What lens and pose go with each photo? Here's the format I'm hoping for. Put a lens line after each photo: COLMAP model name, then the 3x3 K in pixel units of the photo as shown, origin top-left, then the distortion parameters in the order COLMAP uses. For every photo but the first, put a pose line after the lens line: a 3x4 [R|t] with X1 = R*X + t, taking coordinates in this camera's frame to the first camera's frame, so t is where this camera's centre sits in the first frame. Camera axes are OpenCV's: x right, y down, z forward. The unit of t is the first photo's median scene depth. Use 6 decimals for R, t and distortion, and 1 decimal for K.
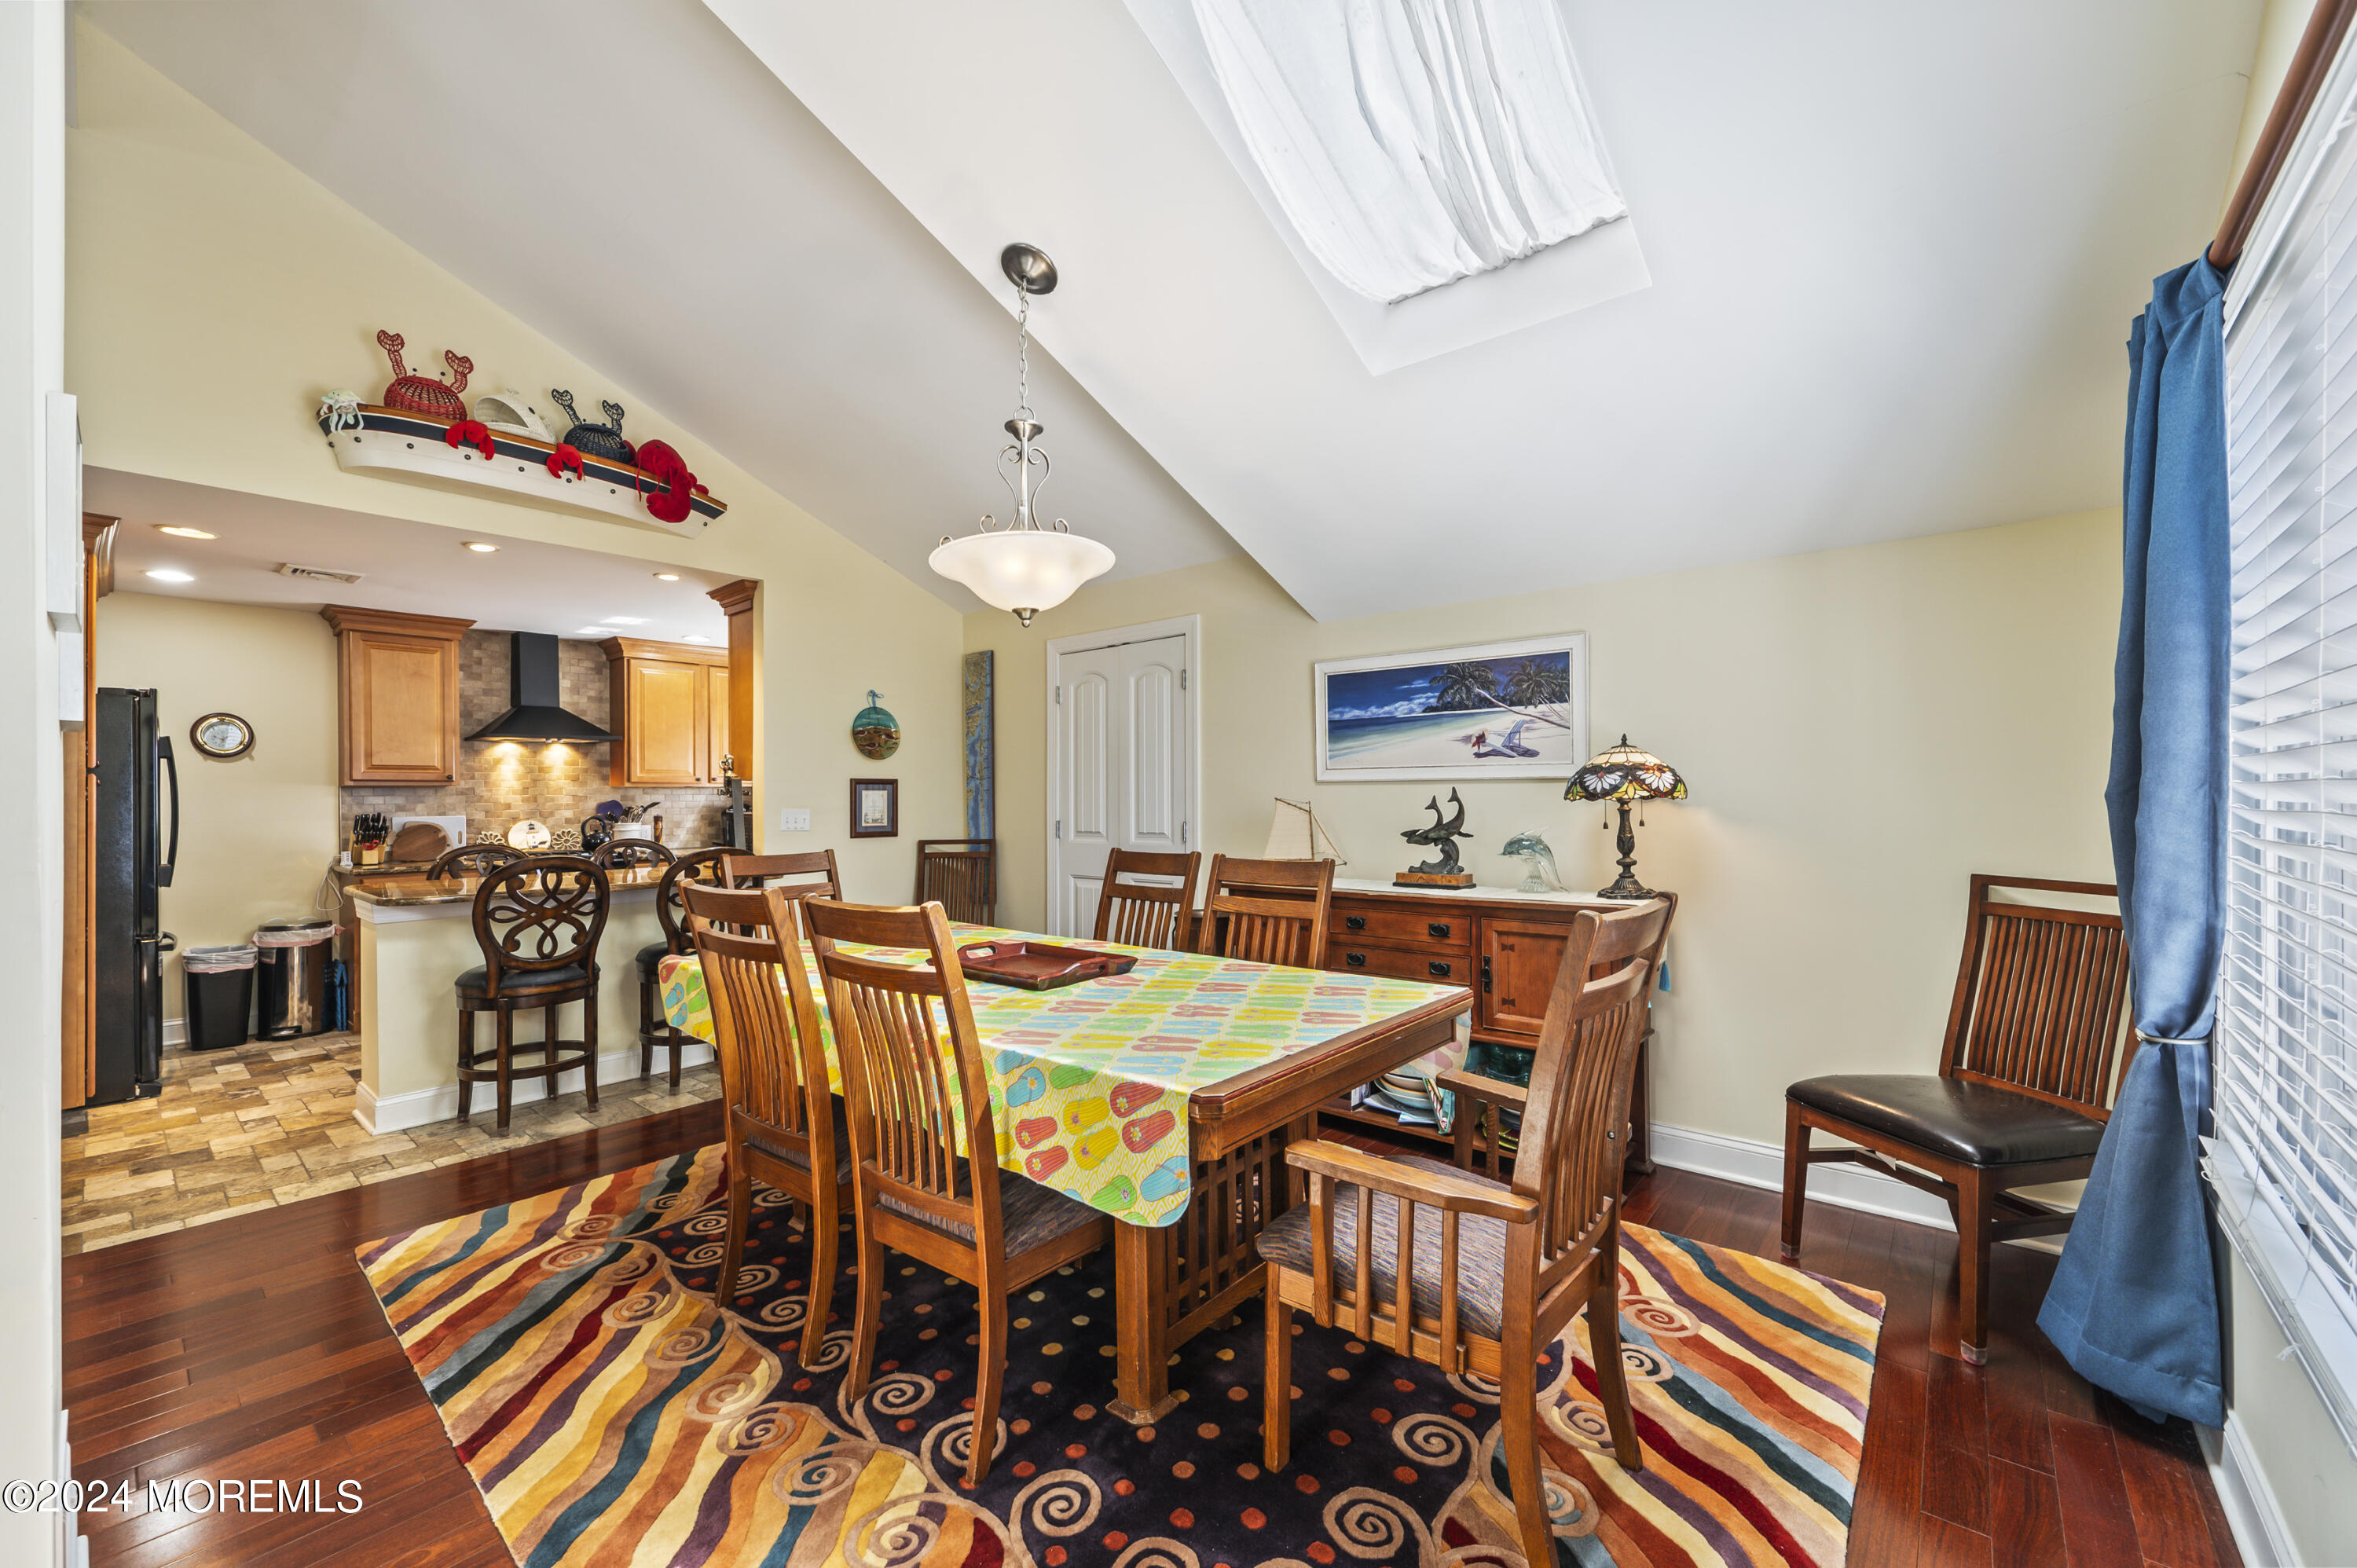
lens RADIAL K [[940.4, 0, 1179.5], [0, 940.4, 799.0], [0, 0, 1]] dist [-0.000347, 0.000178]
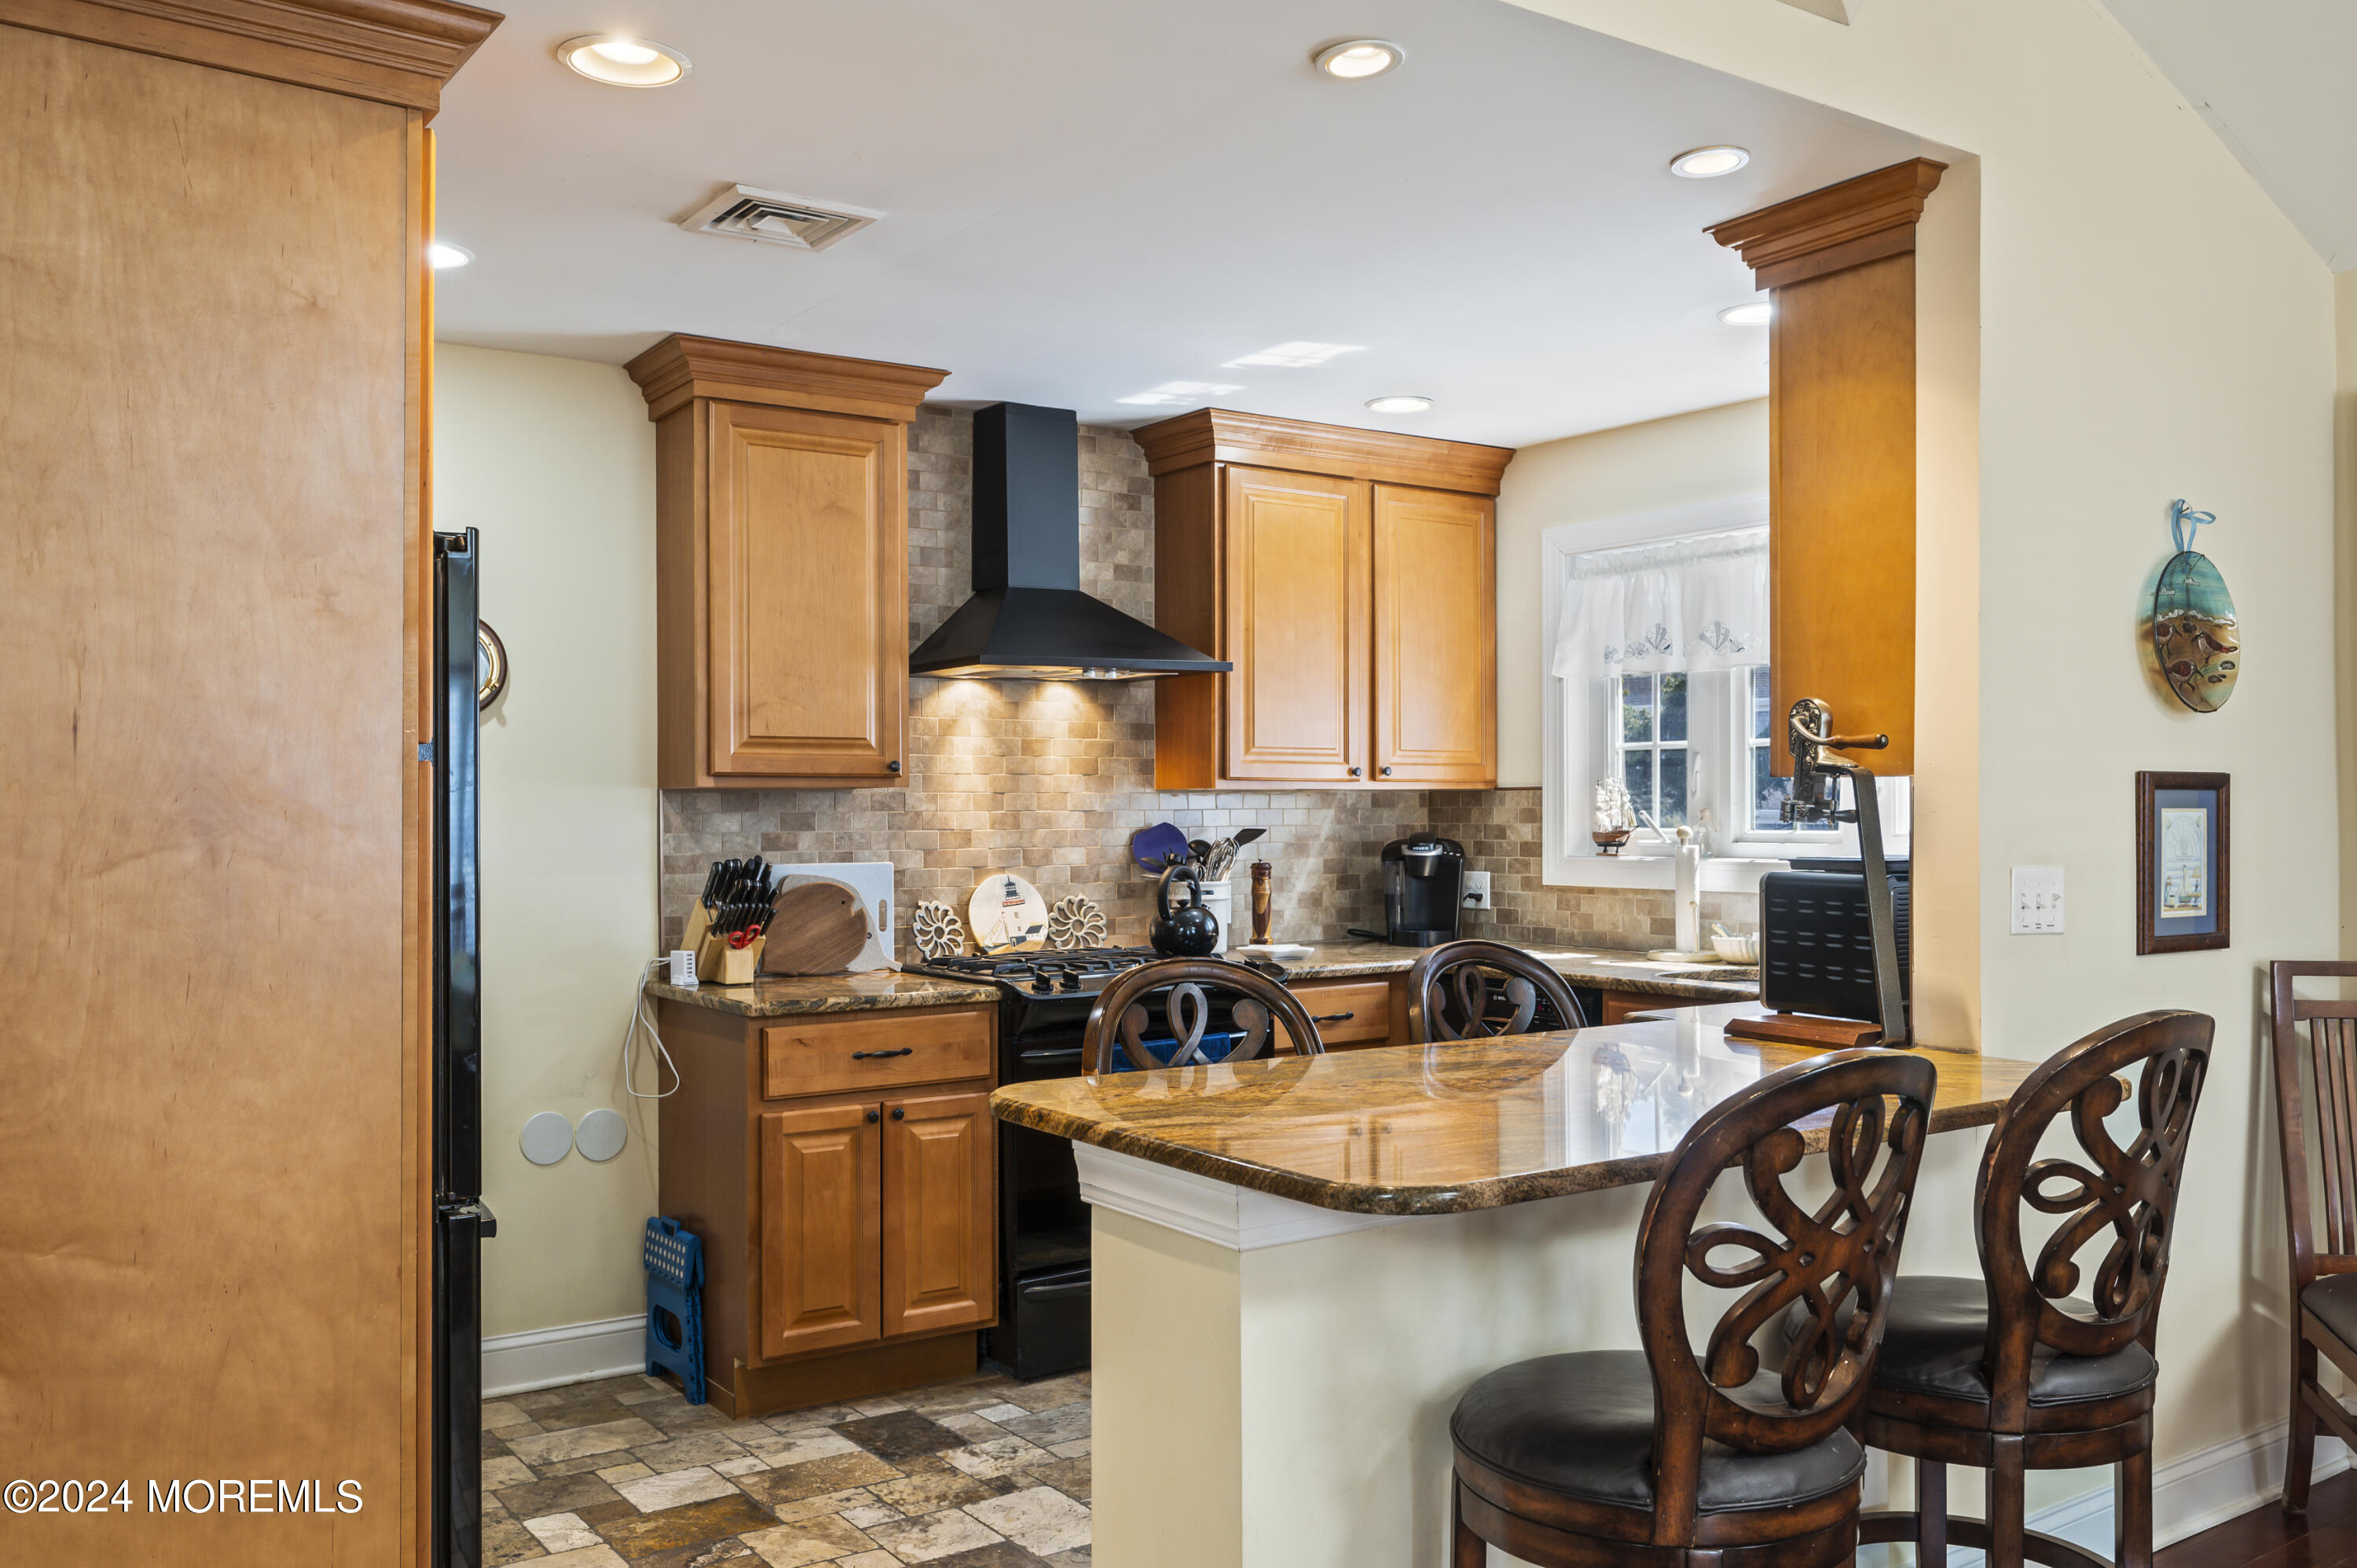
lens RADIAL K [[1912.2, 0, 1165.6], [0, 1912.2, 786.6], [0, 0, 1]] dist [0.008882, 0.003795]
pose [[0.967051, 0.003305, -0.254560, -0.436150], [-0.006002, 0.999934, -0.009816, -0.007012], [0.254510, 0.011021, 0.967007, 0.236551]]
